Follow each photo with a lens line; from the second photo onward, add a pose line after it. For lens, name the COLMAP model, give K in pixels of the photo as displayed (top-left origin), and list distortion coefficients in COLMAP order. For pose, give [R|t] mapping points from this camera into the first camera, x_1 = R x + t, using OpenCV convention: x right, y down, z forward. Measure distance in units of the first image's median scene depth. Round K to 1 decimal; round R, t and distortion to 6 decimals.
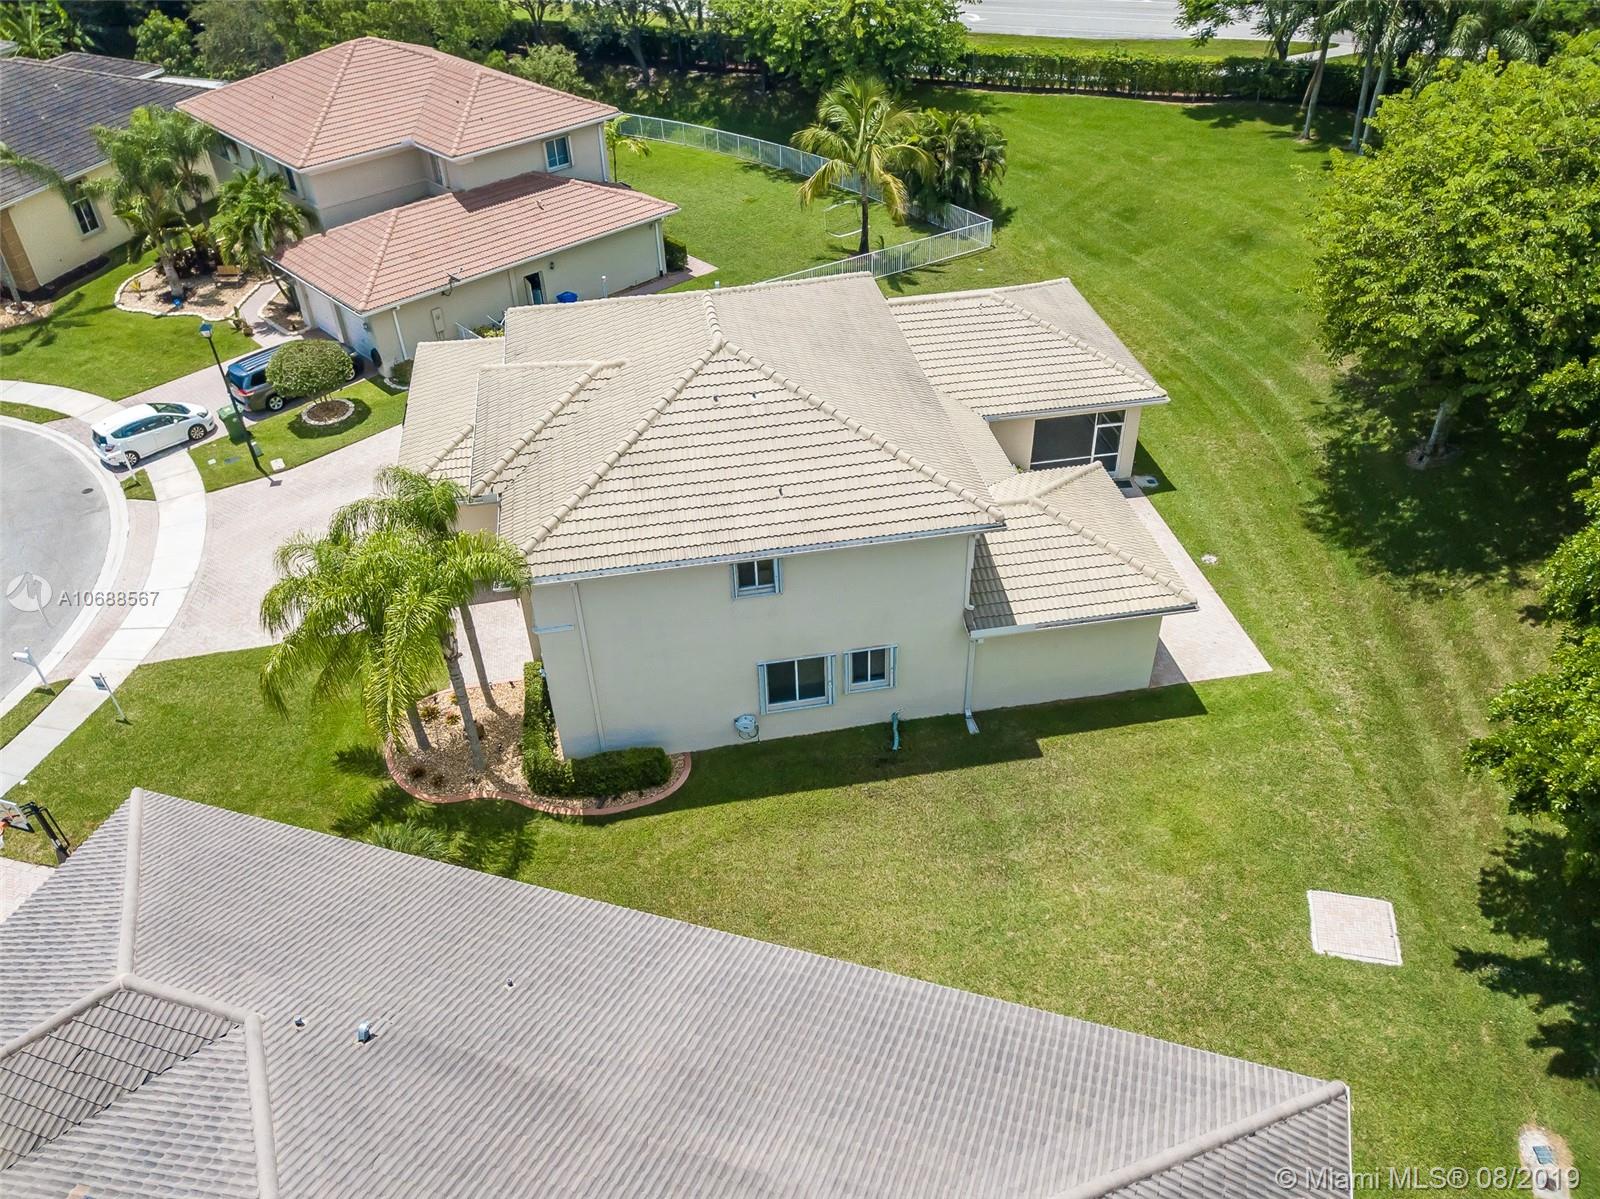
lens RADIAL K [[1181.2, 0, 800.0], [0, 1181.2, 599.5], [0, 0, 1]] dist [-0.004810, 0.009202]
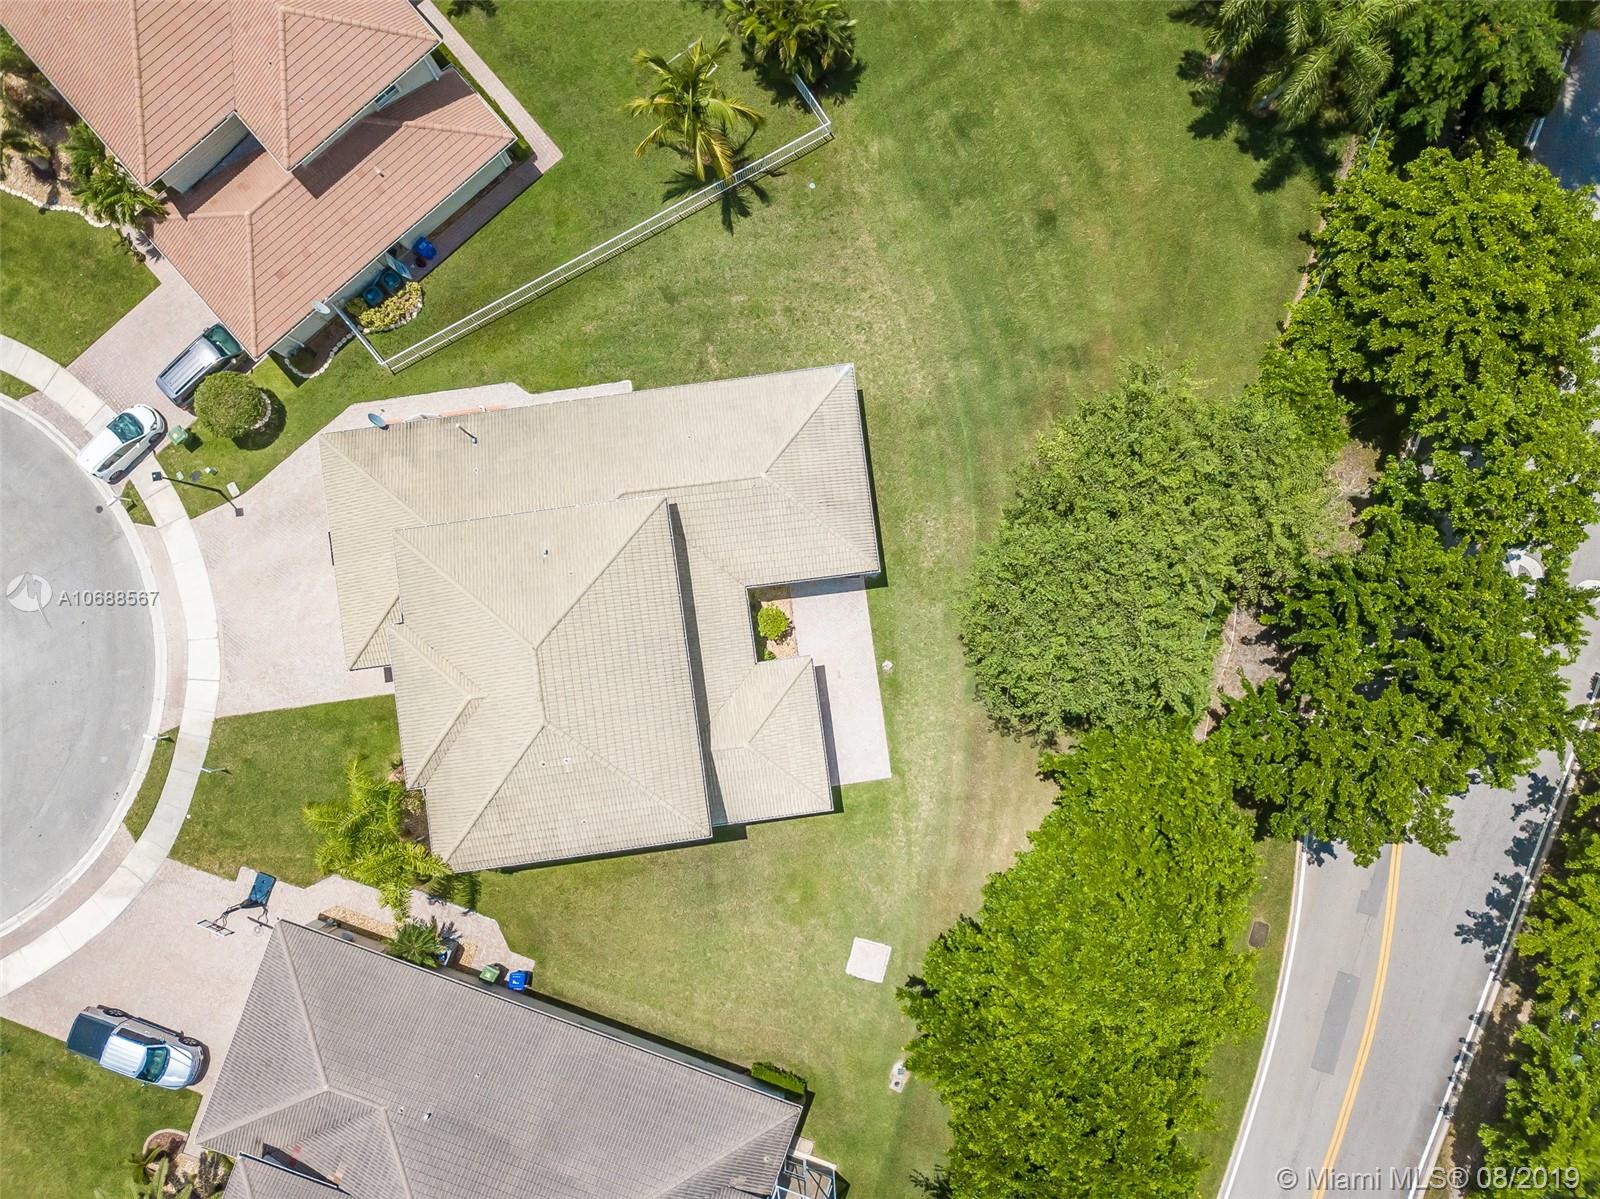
lens RADIAL K [[1202.2, 0, 801.7], [0, 1202.2, 511.9], [0, 0, 1]] dist [0.034480, -0.056803]
pose [[0.999300, 0.030992, 0.020939, 0.237103], [-0.036252, 0.664813, 0.746129, -1.621564], [0.009203, -0.746366, 0.665472, 0.126689]]
